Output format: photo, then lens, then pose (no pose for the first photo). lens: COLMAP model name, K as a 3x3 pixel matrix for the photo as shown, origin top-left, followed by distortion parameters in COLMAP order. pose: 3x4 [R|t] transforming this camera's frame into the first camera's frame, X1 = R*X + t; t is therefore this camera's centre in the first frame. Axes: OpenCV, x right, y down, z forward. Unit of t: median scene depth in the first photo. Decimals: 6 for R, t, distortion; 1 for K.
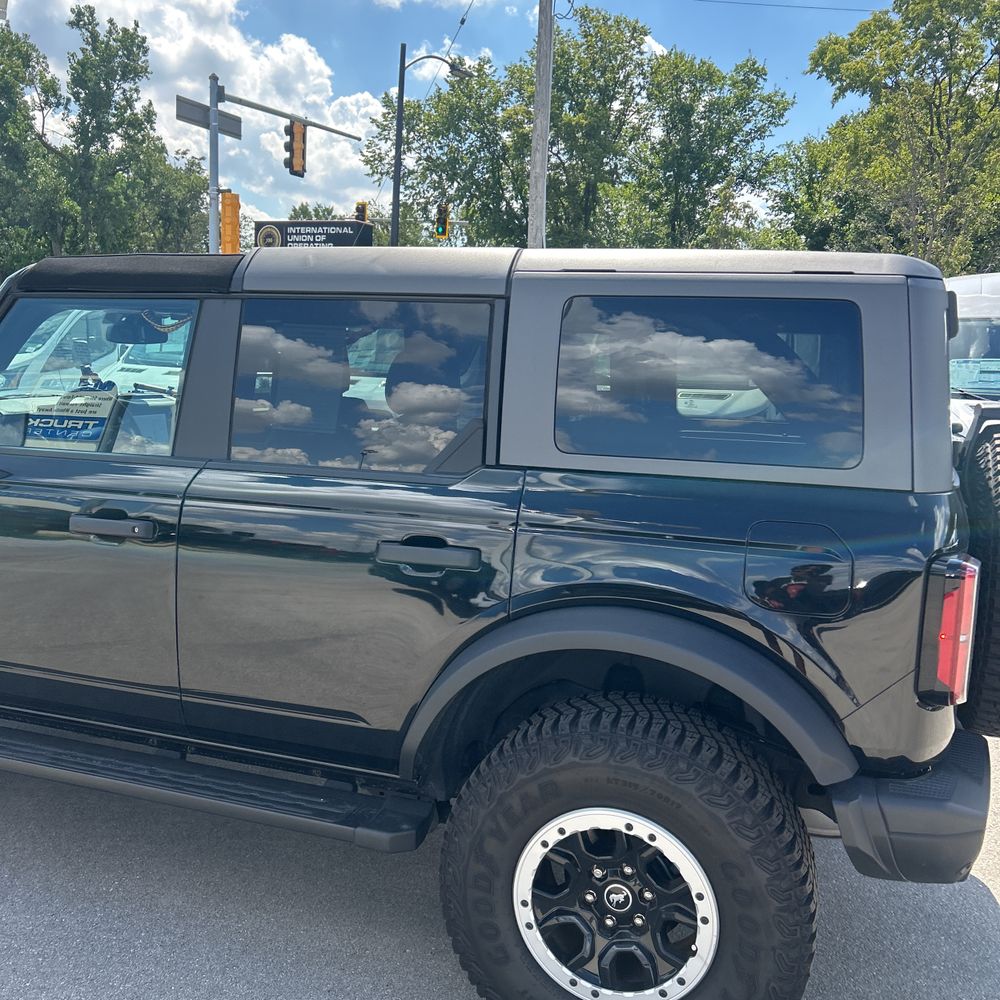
lens RADIAL K [[990.4, 0, 510.6], [0, 990.4, 501.8], [0, 0, 1]] dist [0.048065, -0.059978]
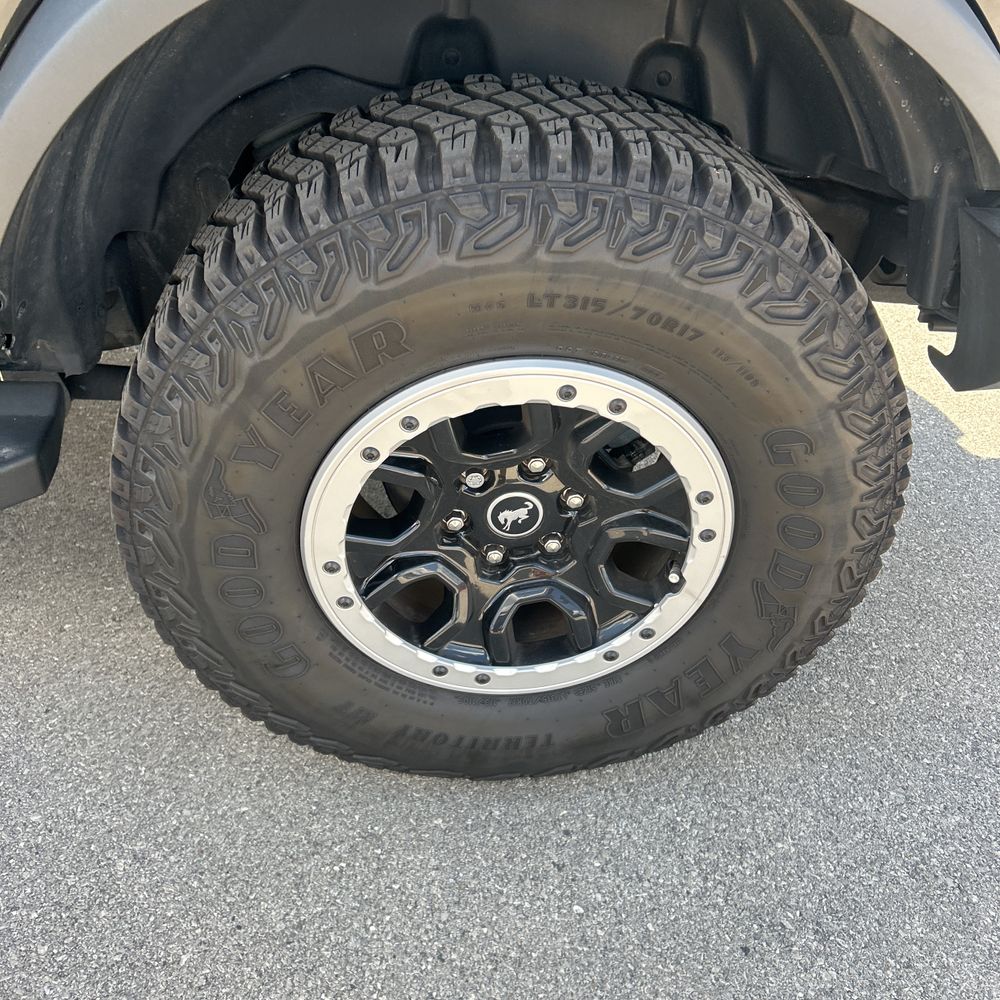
lens RADIAL K [[994.4, 0, 496.4], [0, 994.4, 486.1], [0, 0, 1]] dist [0.052506, -0.016774]
pose [[0.921450, -0.211998, 0.325556, -0.061817], [0.018228, 0.860657, 0.508858, 0.135816], [-0.388069, -0.462953, 0.796917, 0.634116]]
